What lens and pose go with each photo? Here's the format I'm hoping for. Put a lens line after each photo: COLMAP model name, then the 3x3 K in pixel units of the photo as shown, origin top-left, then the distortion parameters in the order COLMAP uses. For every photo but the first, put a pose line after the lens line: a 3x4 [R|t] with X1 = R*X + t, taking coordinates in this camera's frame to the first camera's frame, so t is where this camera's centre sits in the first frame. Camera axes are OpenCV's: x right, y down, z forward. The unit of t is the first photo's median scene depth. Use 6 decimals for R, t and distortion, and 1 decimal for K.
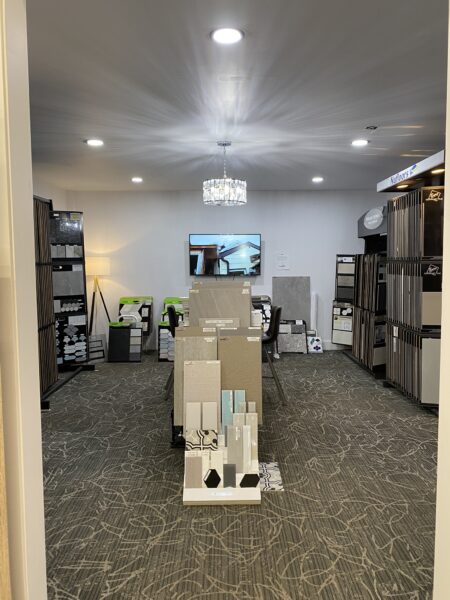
lens RADIAL K [[458.9, 0, 229.2], [0, 458.9, 299.1], [0, 0, 1]] dist [0.042174, -0.061368]
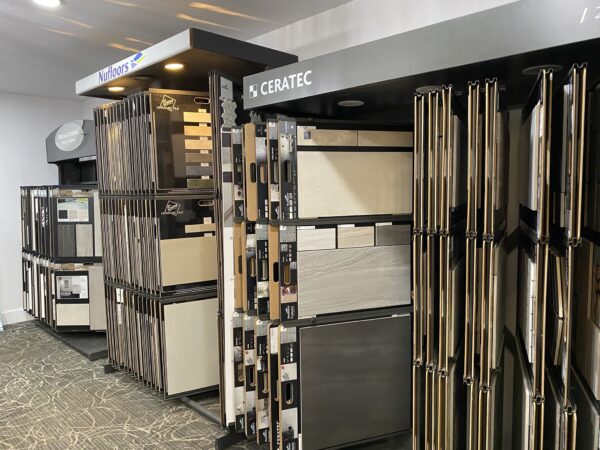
lens RADIAL K [[458.9, 0, 305.4], [0, 458.9, 224.0], [0, 0, 1]] dist [0.042174, -0.061368]
pose [[0.705605, -0.057236, 0.706290, 0.071004], [0.066591, 0.997678, 0.014324, -0.030550], [-0.705470, 0.036925, 0.707777, 0.305392]]
